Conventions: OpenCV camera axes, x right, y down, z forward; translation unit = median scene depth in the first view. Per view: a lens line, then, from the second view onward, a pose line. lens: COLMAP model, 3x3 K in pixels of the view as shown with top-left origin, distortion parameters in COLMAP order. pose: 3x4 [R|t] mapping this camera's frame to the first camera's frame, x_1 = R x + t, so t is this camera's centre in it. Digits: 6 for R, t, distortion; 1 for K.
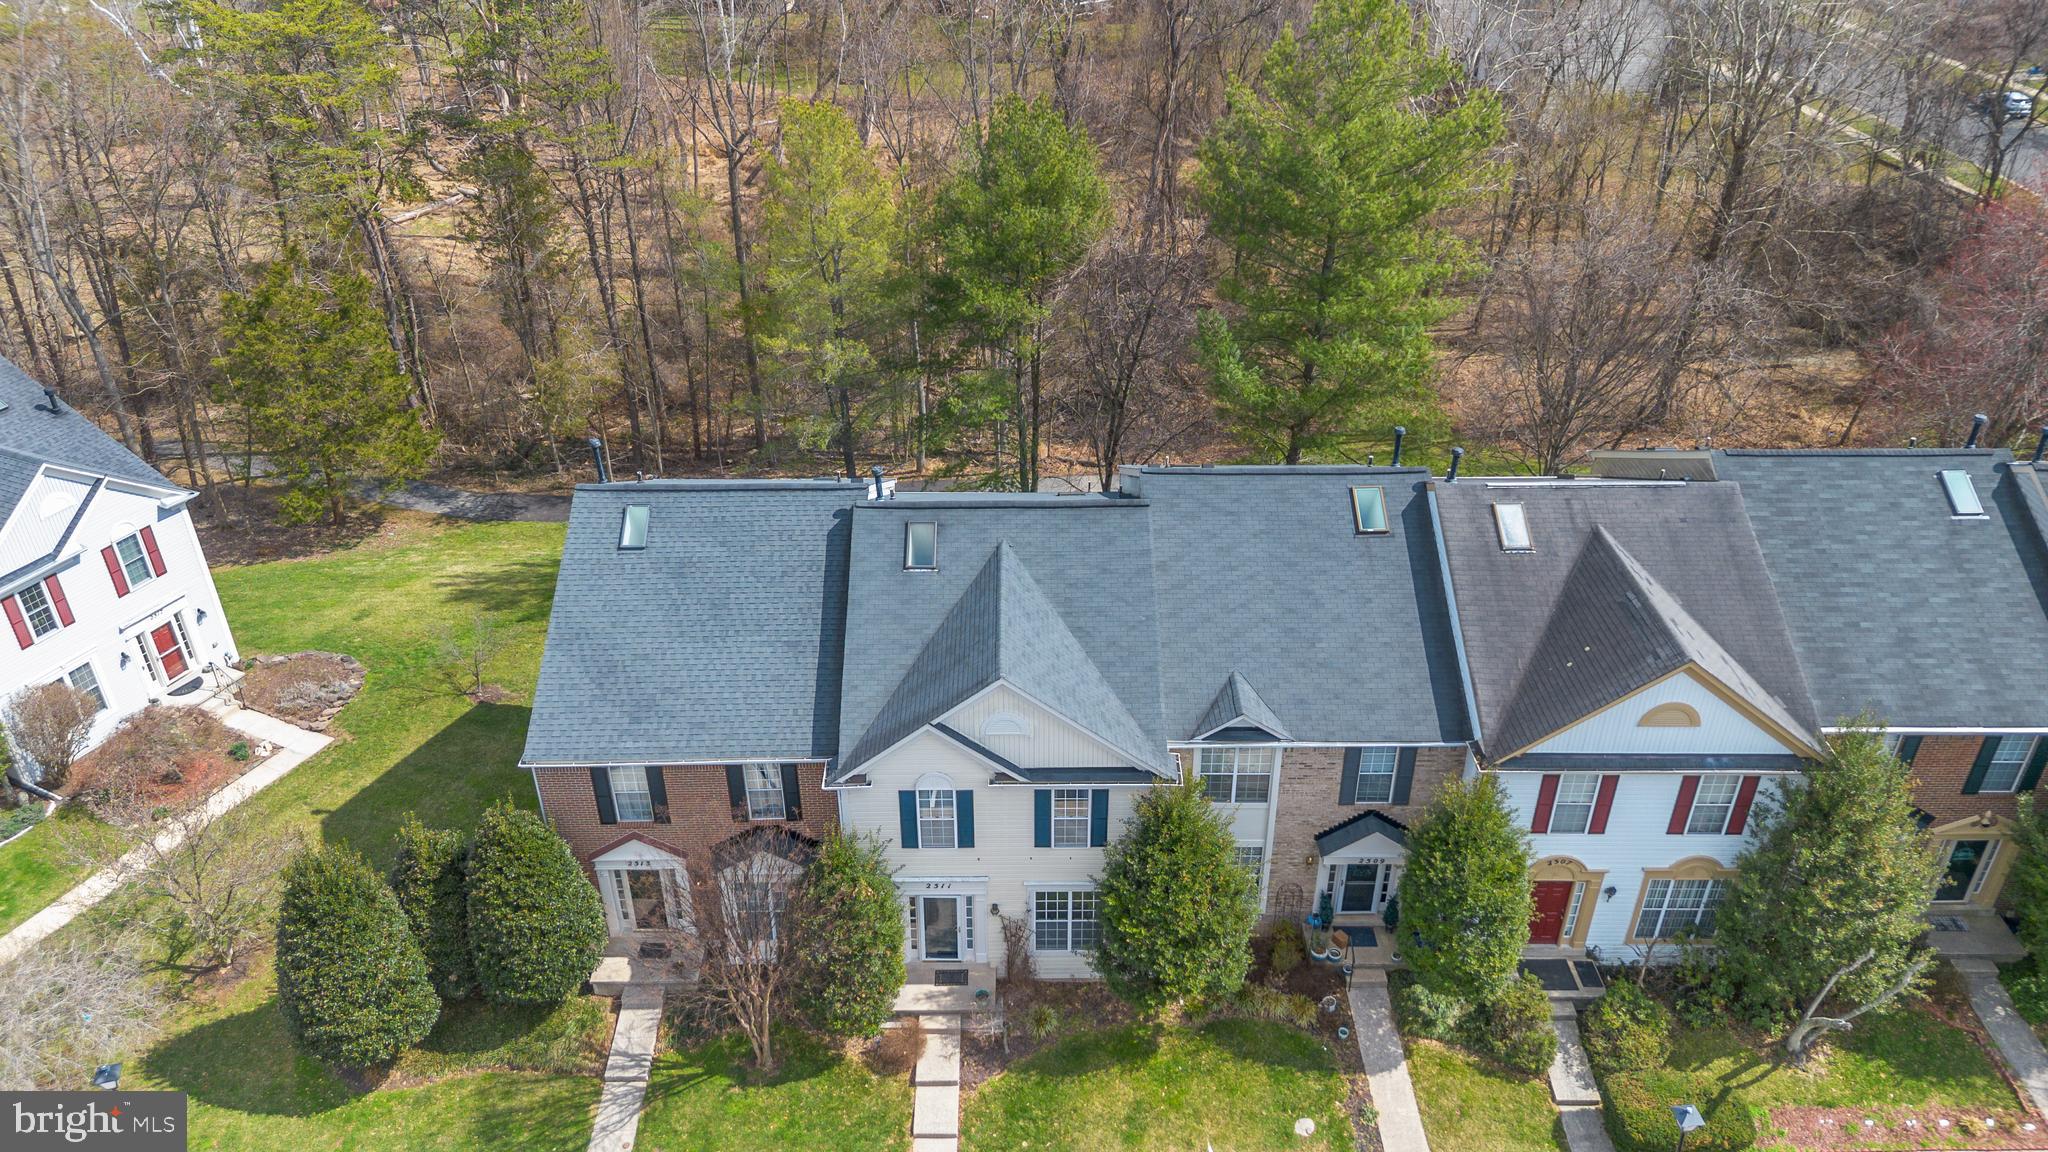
lens RADIAL K [[1364.9, 0, 1028.2], [0, 1364.9, 525.4], [0, 0, 1]] dist [0.086641, -0.070109]
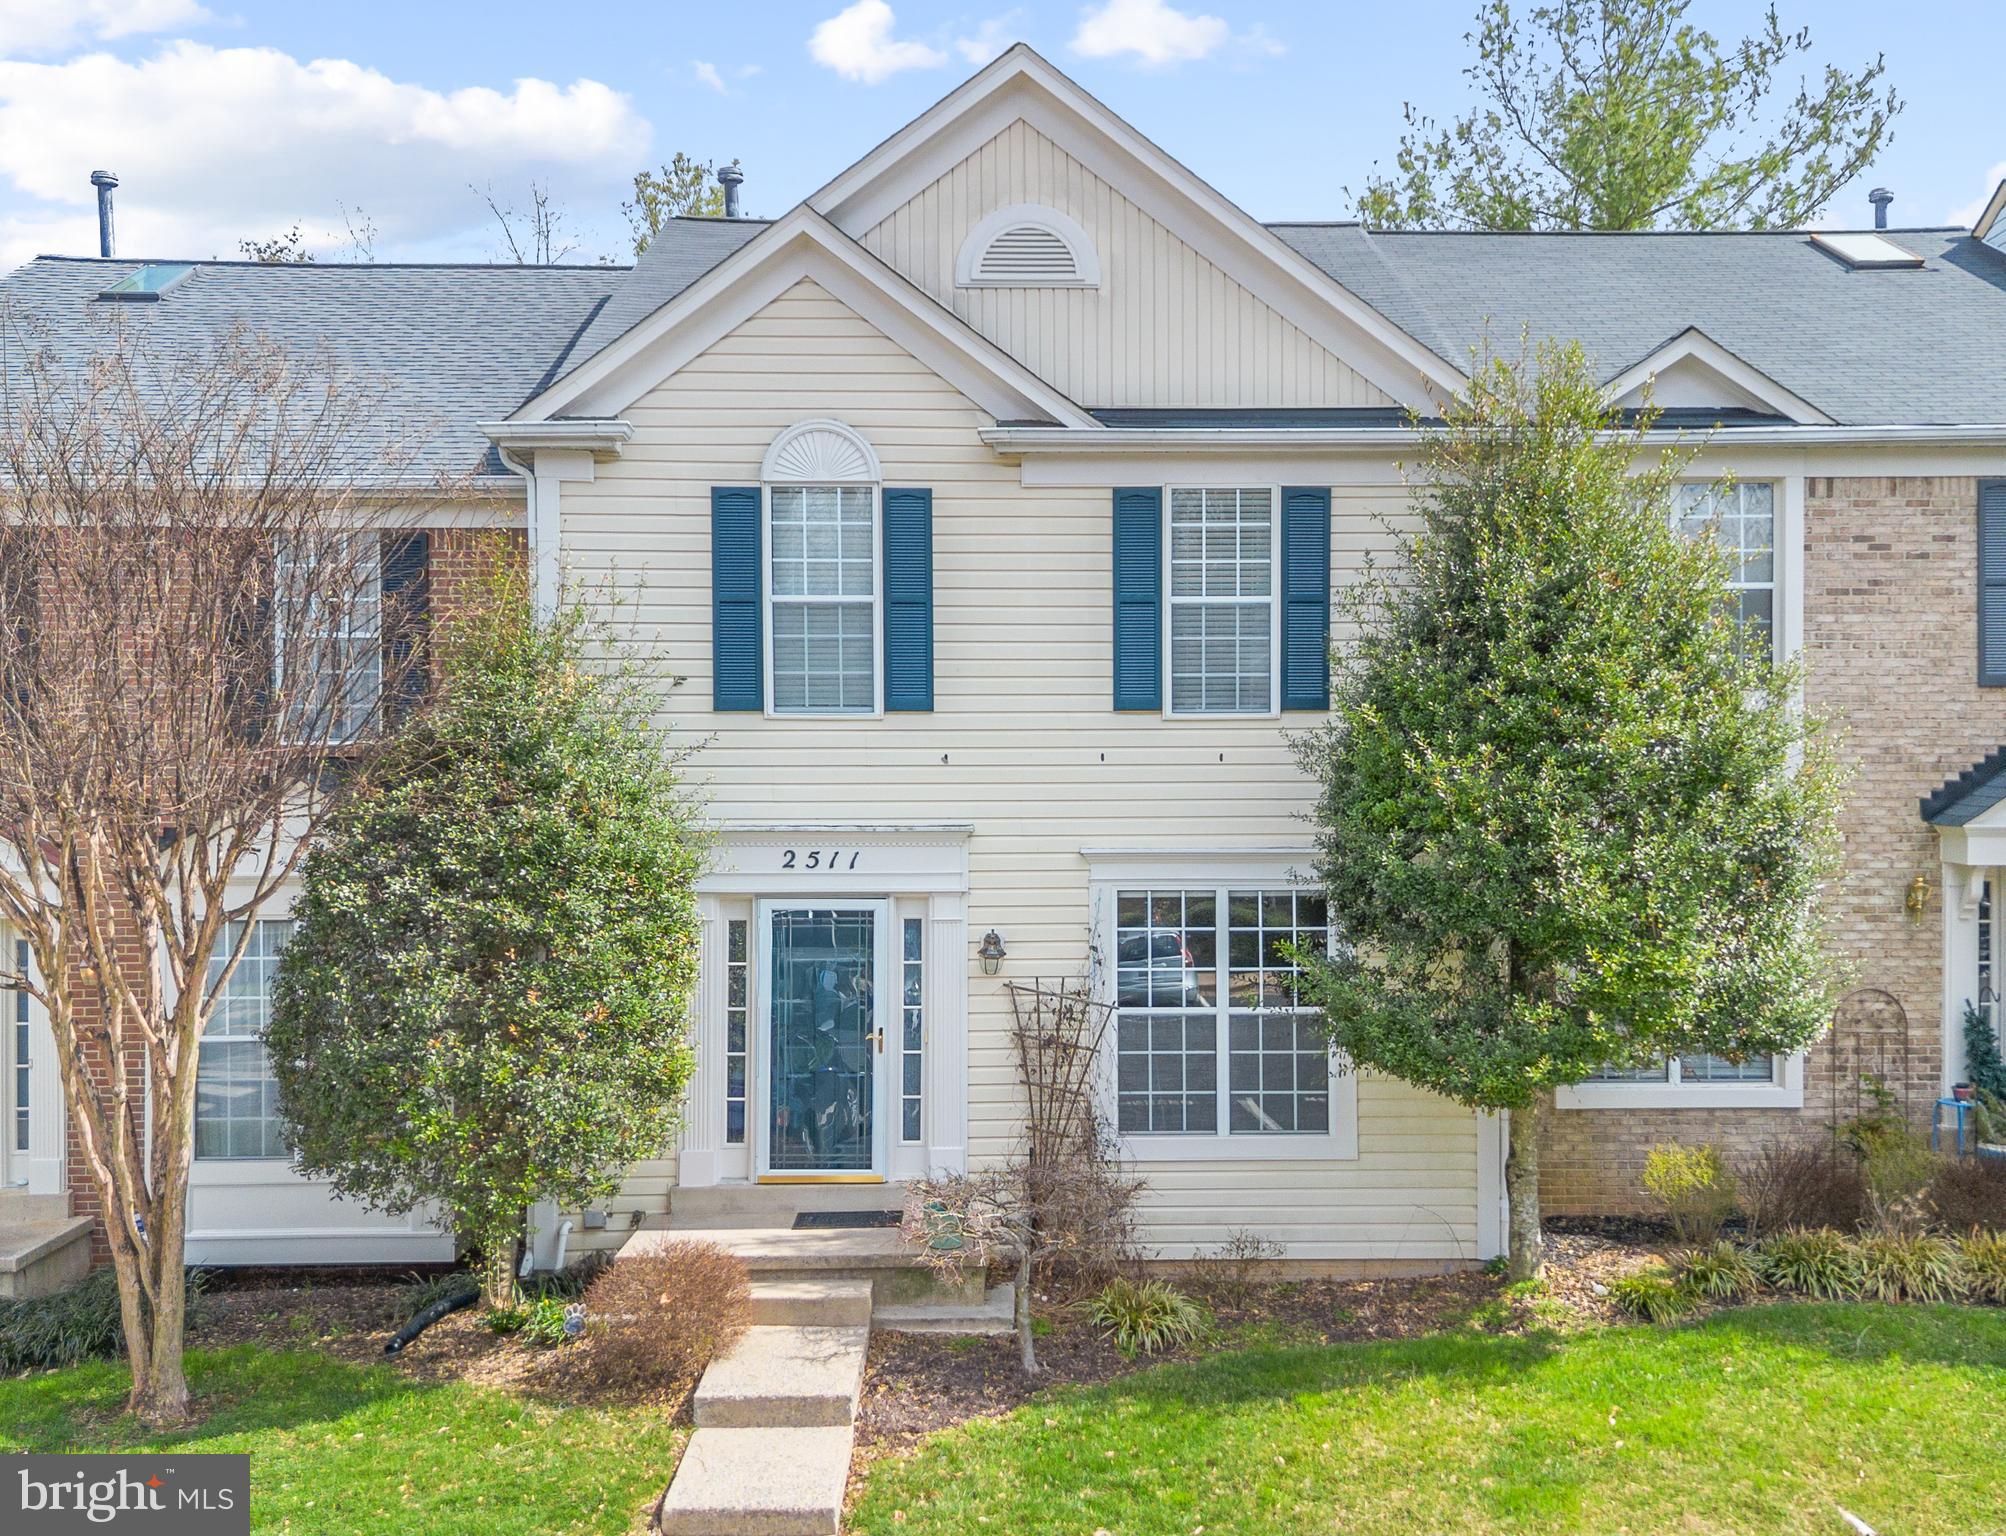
lens RADIAL K [[1929.6, 0, 1068.1], [0, 1929.6, 762.9], [0, 0, 1]] dist [0.051088, -0.011589]
pose [[0.999894, -0.001357, 0.014517, -0.013086], [0.008190, 0.876012, -0.482221, 0.468750], [-0.012062, 0.482288, 0.875930, 0.592220]]
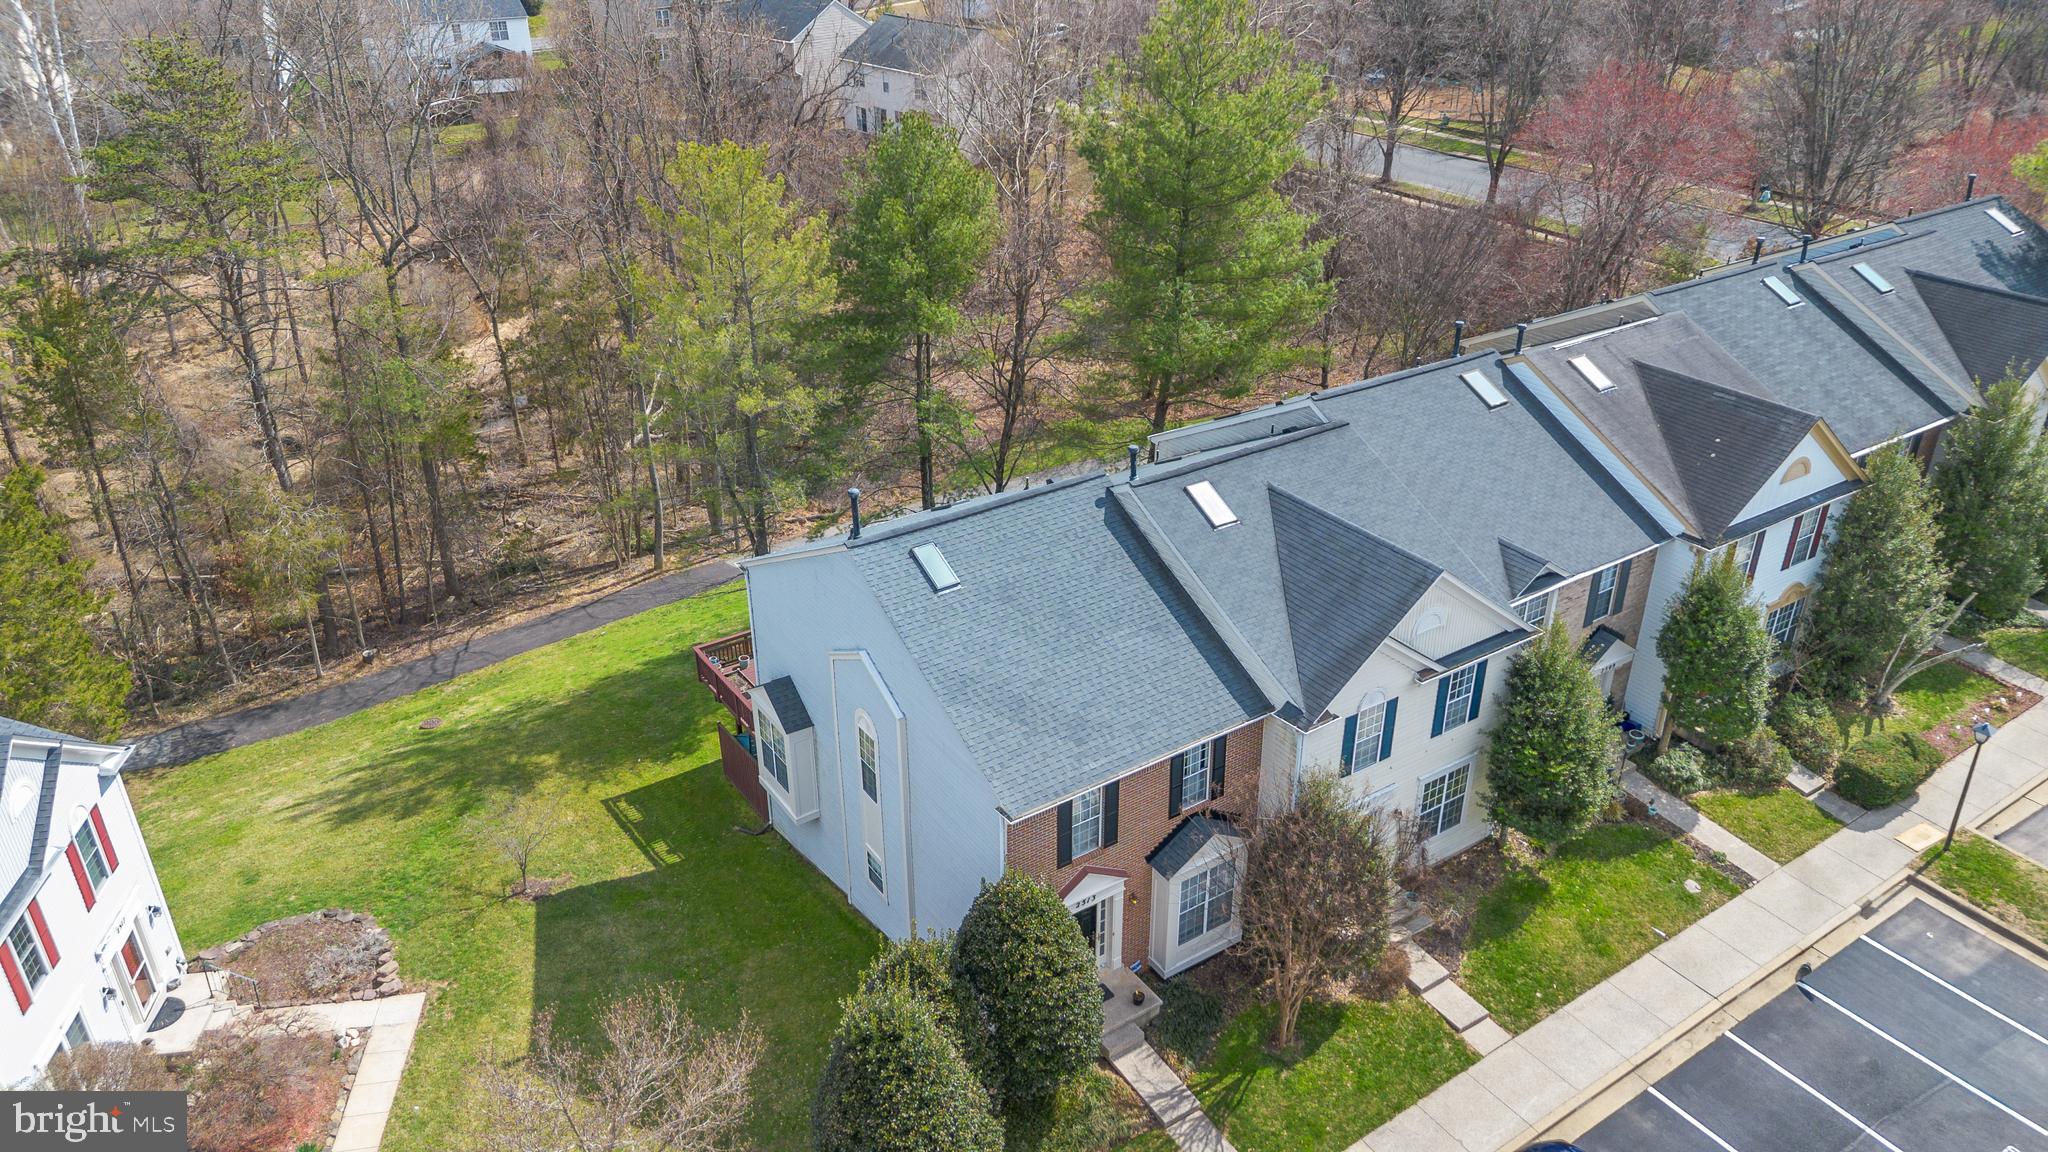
lens RADIAL K [[1364.9, 0, 1028.2], [0, 1364.9, 525.4], [0, 0, 1]] dist [0.086641, -0.070109]
pose [[0.848636, -0.245171, 0.468731, -0.713374], [0.272752, 0.962039, 0.009380, -0.018098], [-0.453237, 0.119887, 0.883291, 0.180661]]
